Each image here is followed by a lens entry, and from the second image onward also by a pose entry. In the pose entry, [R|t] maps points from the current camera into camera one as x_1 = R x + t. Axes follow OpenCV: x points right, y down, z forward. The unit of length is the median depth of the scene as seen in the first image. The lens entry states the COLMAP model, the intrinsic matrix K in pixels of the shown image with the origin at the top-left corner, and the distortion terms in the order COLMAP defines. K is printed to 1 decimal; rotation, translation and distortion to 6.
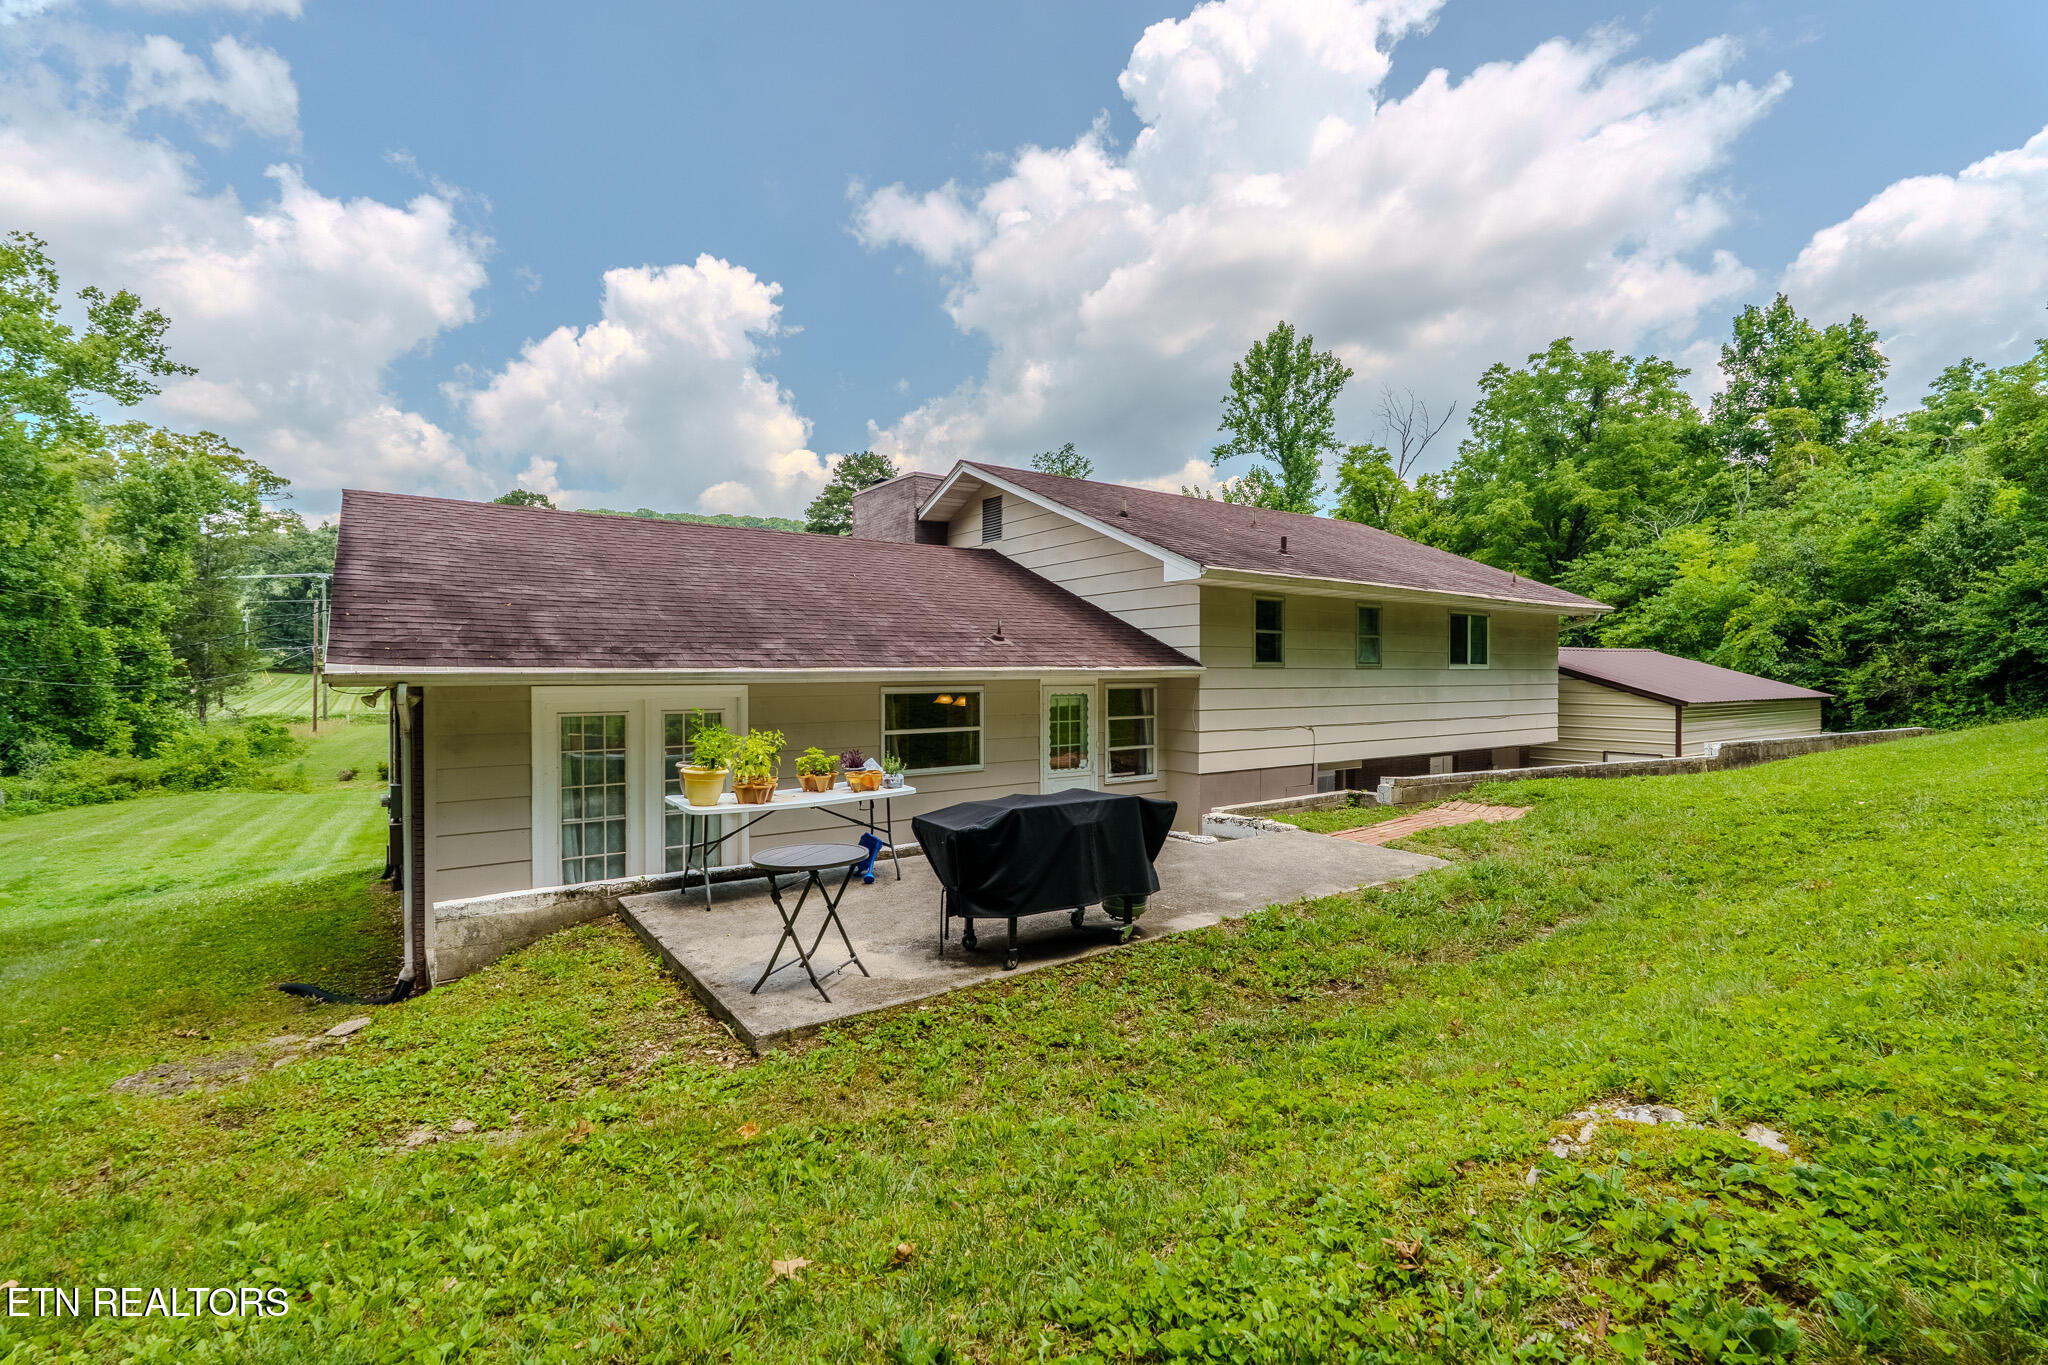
lens RADIAL K [[913.4, 0, 1034.5], [0, 913.4, 677.0], [0, 0, 1]] dist [-0.003849, -0.000372]
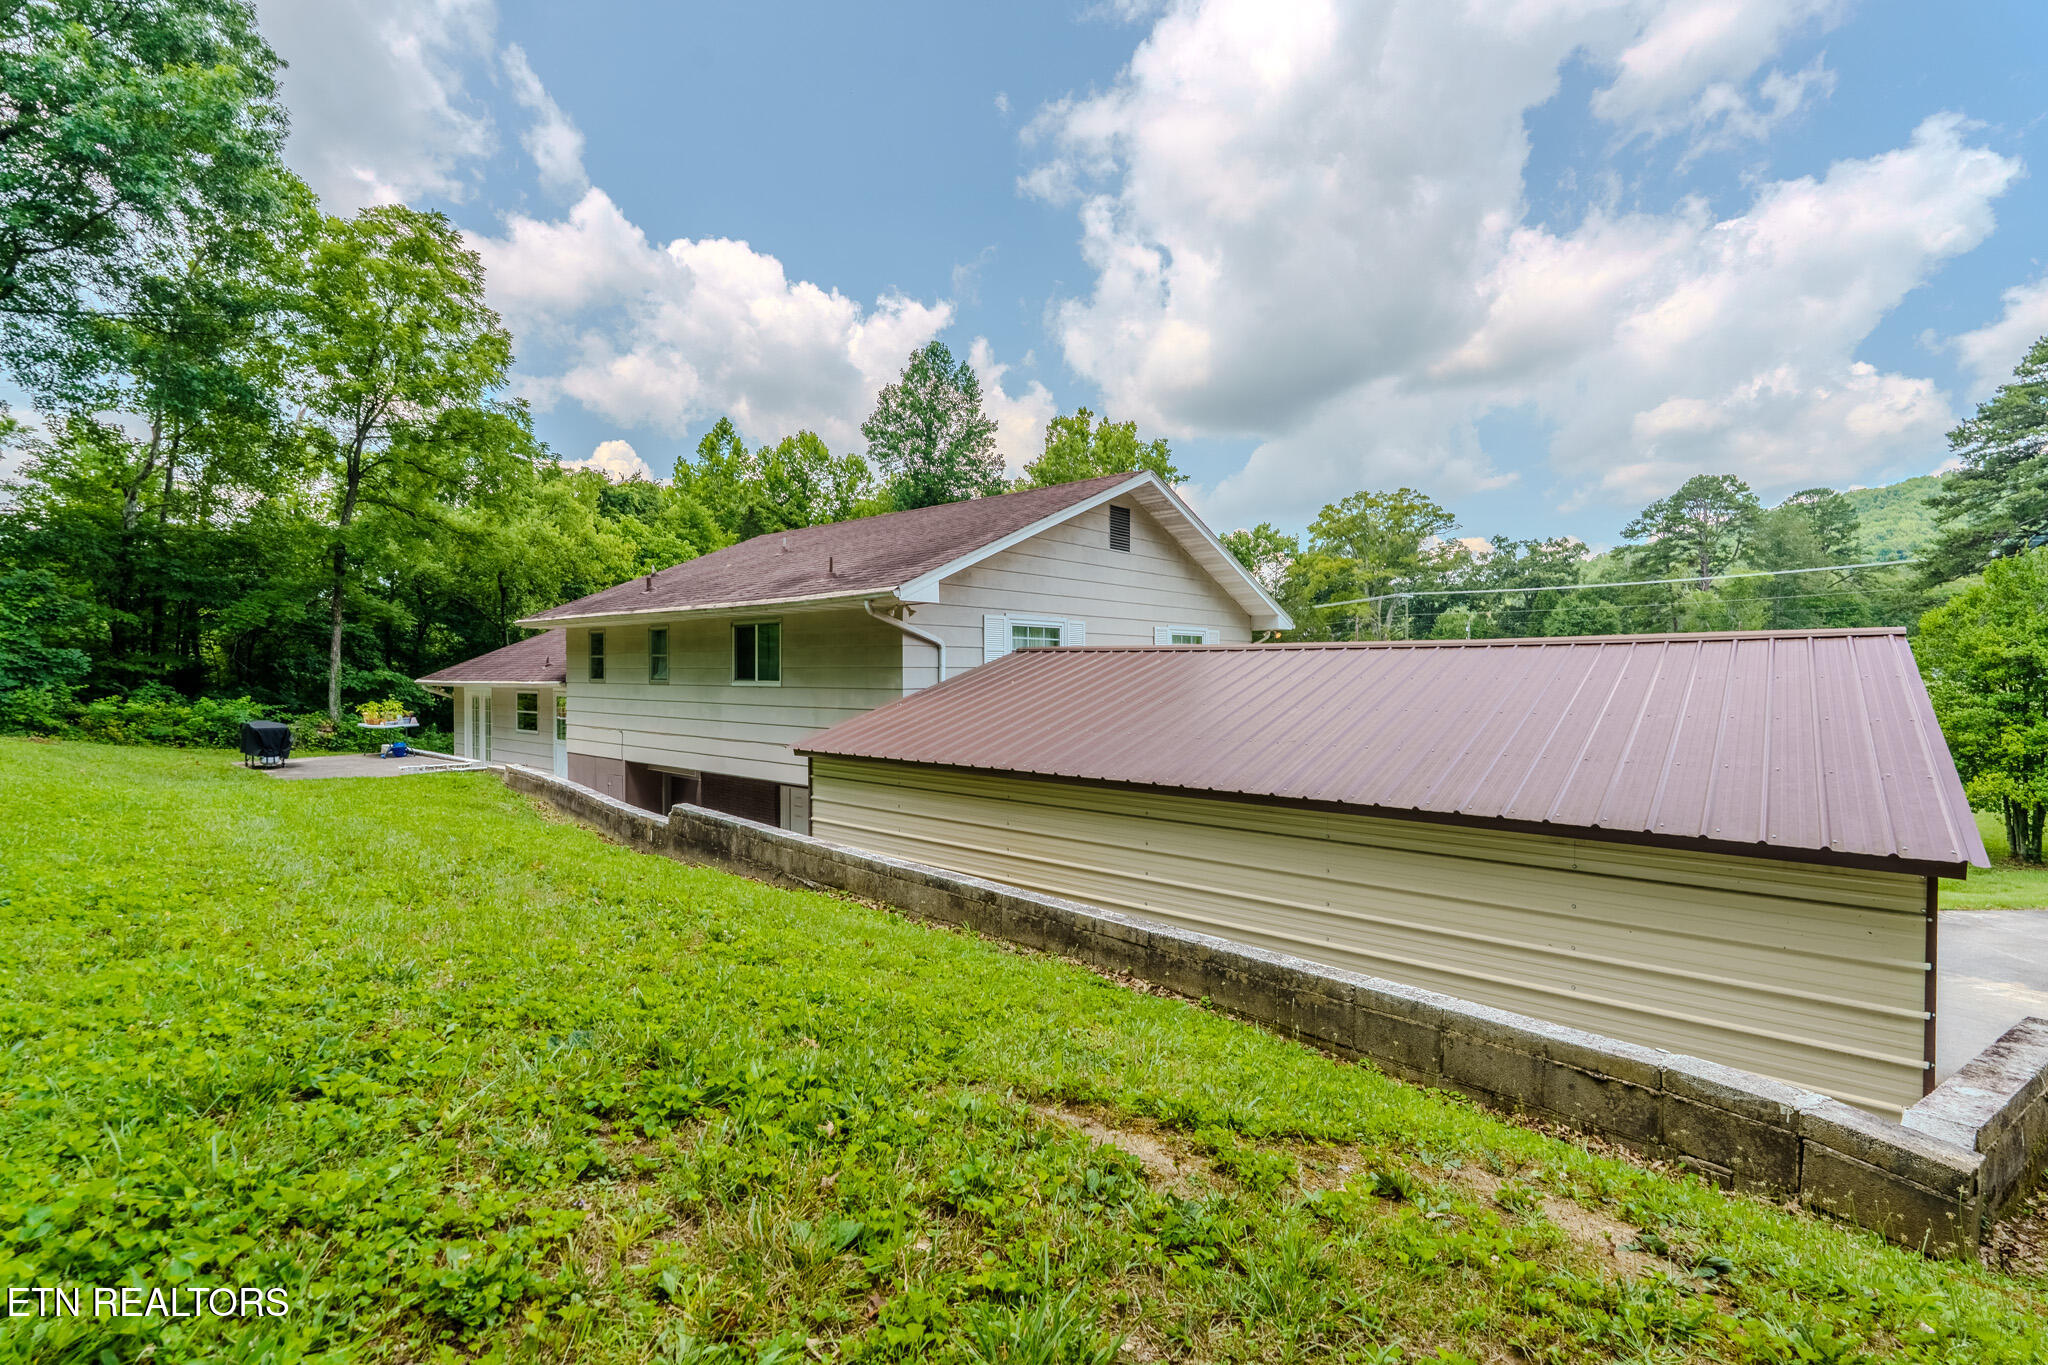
lens RADIAL K [[913.4, 0, 1034.5], [0, 913.4, 677.0], [0, 0, 1]] dist [-0.003849, -0.000372]
pose [[0.213149, 0.009323, -0.976975, 1.751106], [-0.004943, 0.999952, 0.008464, -0.033395], [0.977007, 0.003025, 0.213185, 1.376750]]
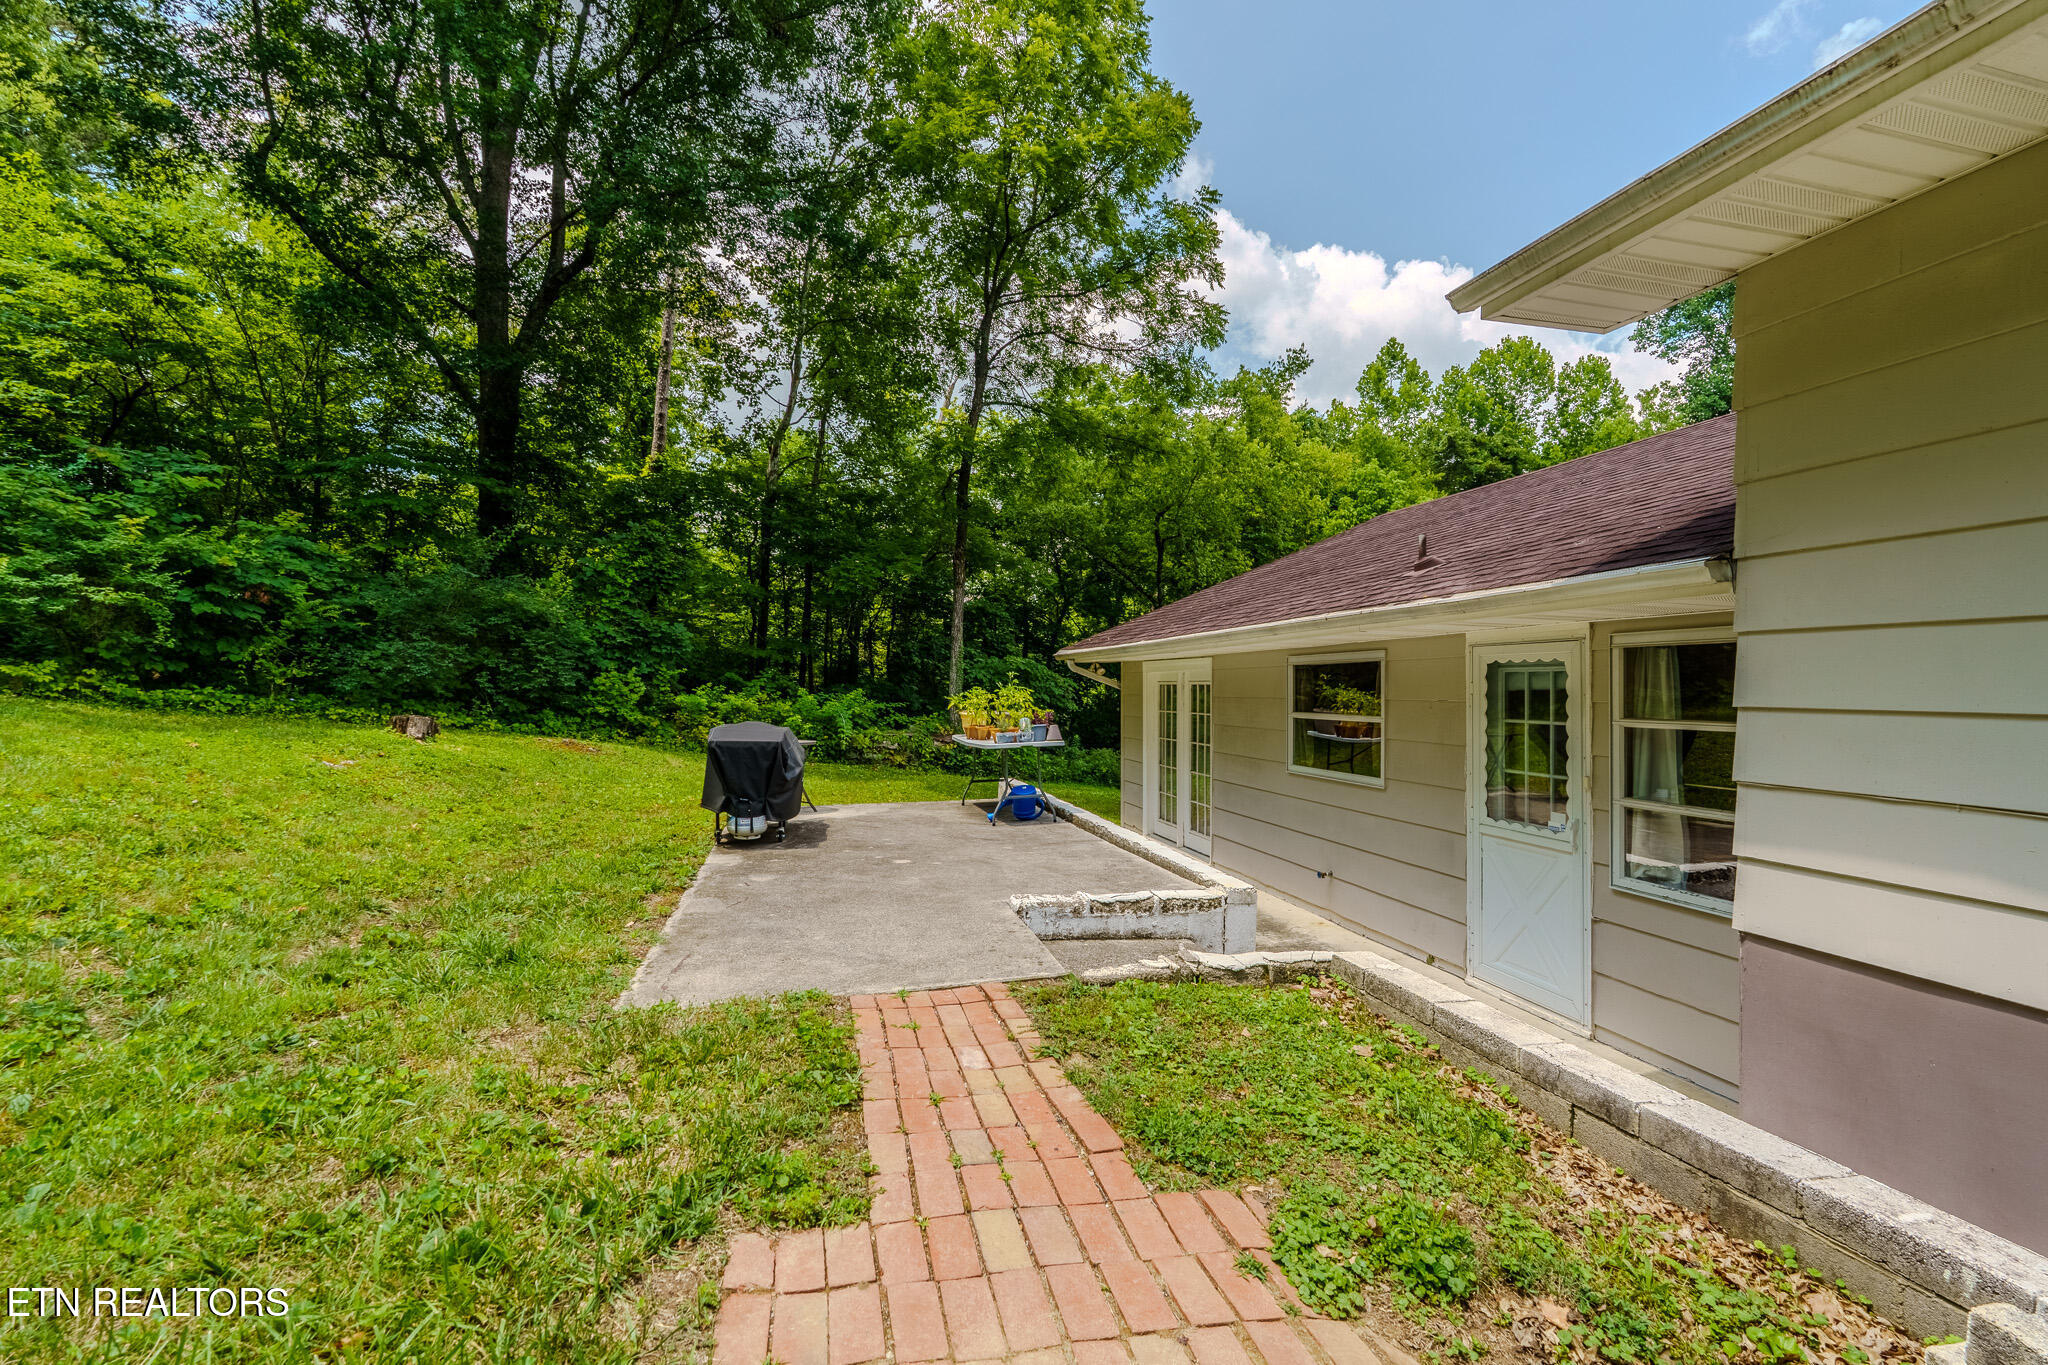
lens RADIAL K [[913.4, 0, 1034.5], [0, 913.4, 677.0], [0, 0, 1]] dist [-0.003849, -0.000372]
pose [[-0.389578, -0.009688, -0.920943, 0.512233], [-0.009403, 0.999934, -0.006541, 0.029053], [0.920946, 0.006111, -0.389643, 0.874728]]
